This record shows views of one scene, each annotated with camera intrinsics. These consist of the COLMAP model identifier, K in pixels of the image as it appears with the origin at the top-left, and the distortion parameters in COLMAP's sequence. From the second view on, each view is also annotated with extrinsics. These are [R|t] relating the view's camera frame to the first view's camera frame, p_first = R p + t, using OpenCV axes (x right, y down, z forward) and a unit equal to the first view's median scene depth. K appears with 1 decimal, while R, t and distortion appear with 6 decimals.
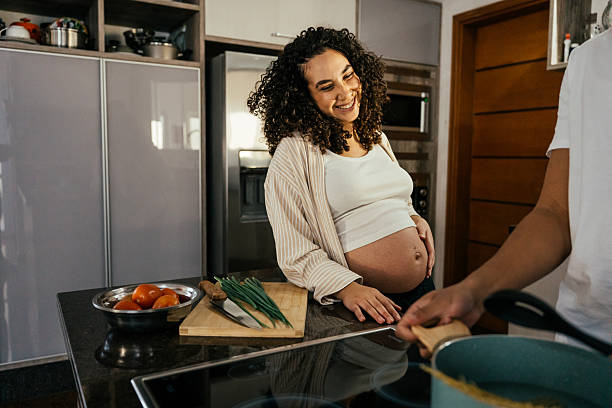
lens RADIAL K [[502.2, 0, 307.1], [0, 502.2, 200.4], [0, 0, 1]] dist [-0.006333, 0.013273]
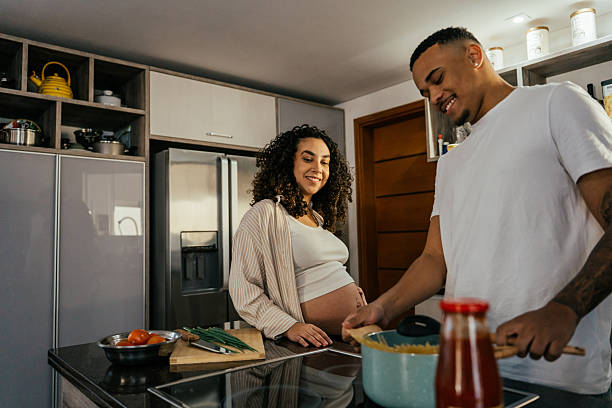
lens RADIAL K [[476.7, 0, 307.3], [0, 476.7, 204.8], [0, 0, 1]] dist [-0.029915, 0.017926]
pose [[0.984665, -0.021291, 0.173151, -0.037467], [0.049527, 0.985803, -0.160435, 0.027560], [-0.167277, 0.166550, 0.971740, -0.108968]]
